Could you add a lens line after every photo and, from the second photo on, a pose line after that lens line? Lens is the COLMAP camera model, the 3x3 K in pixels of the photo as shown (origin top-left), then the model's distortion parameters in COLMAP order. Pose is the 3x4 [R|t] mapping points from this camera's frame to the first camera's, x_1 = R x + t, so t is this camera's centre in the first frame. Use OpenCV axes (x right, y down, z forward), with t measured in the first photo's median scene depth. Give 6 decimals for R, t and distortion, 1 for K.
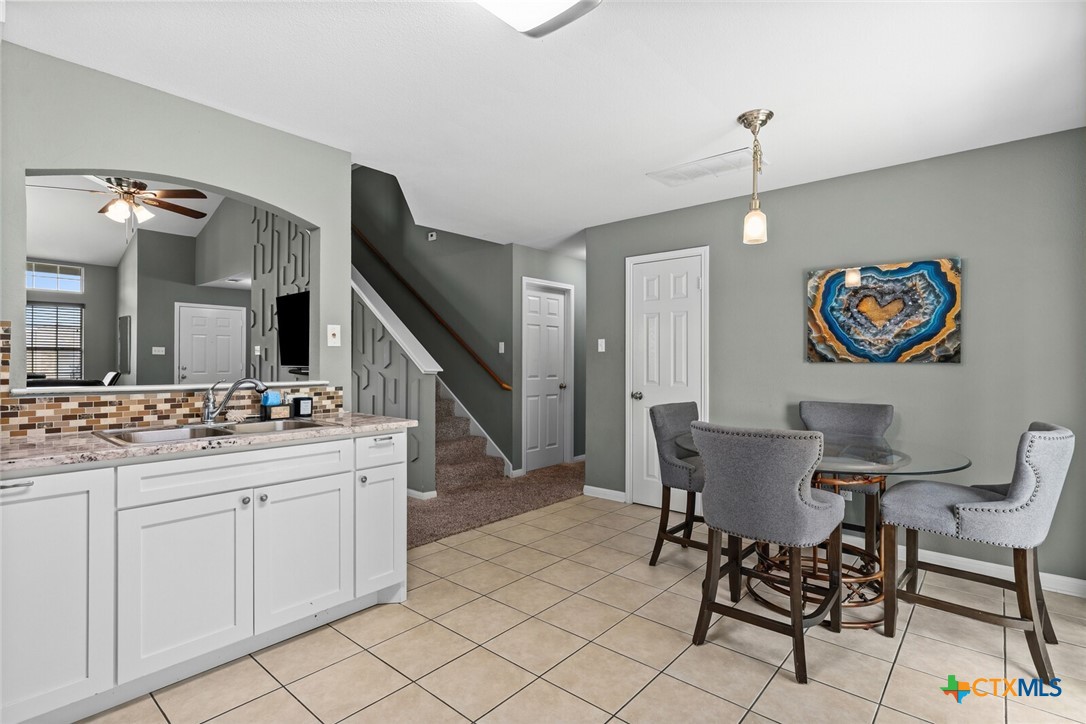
lens RADIAL K [[534.8, 0, 525.6], [0, 534.8, 362.4], [0, 0, 1]] dist [0.004608, 0.000608]
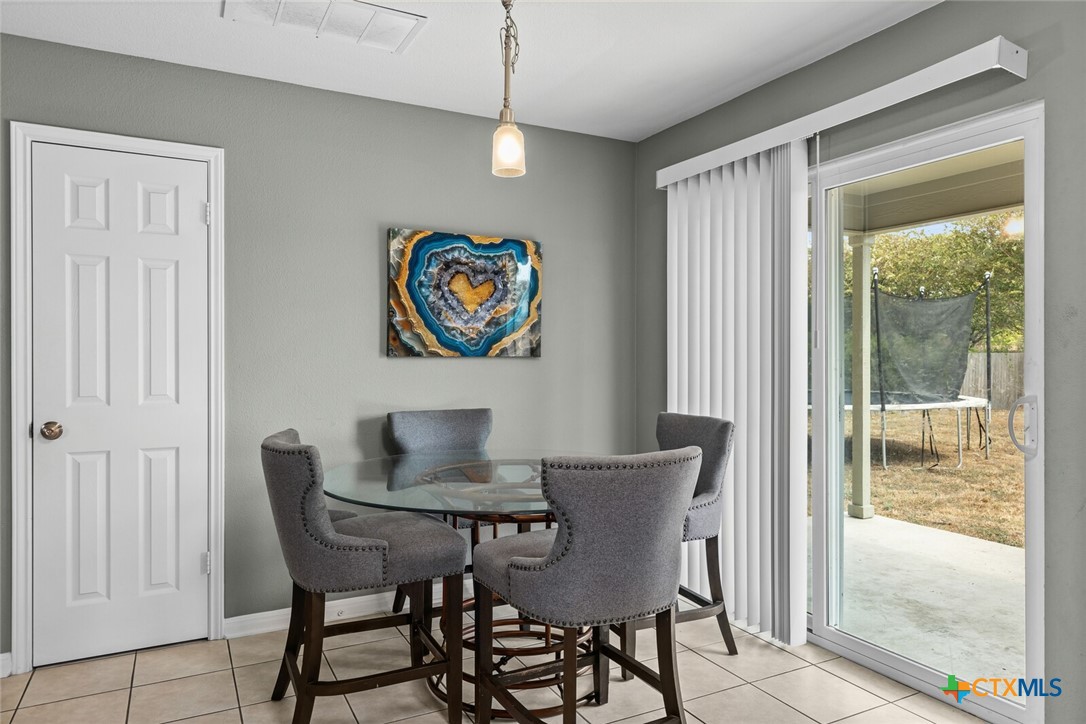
lens RADIAL K [[716.2, 0, 544.9], [0, 716.2, 363.0], [0, 0, 1]] dist [0.025015, 0.000237]
pose [[0.347897, -0.011486, 0.937462, -0.302463], [0.002782, 0.999933, 0.011219, -0.002158], [-0.937529, -0.001295, 0.347906, 0.510728]]
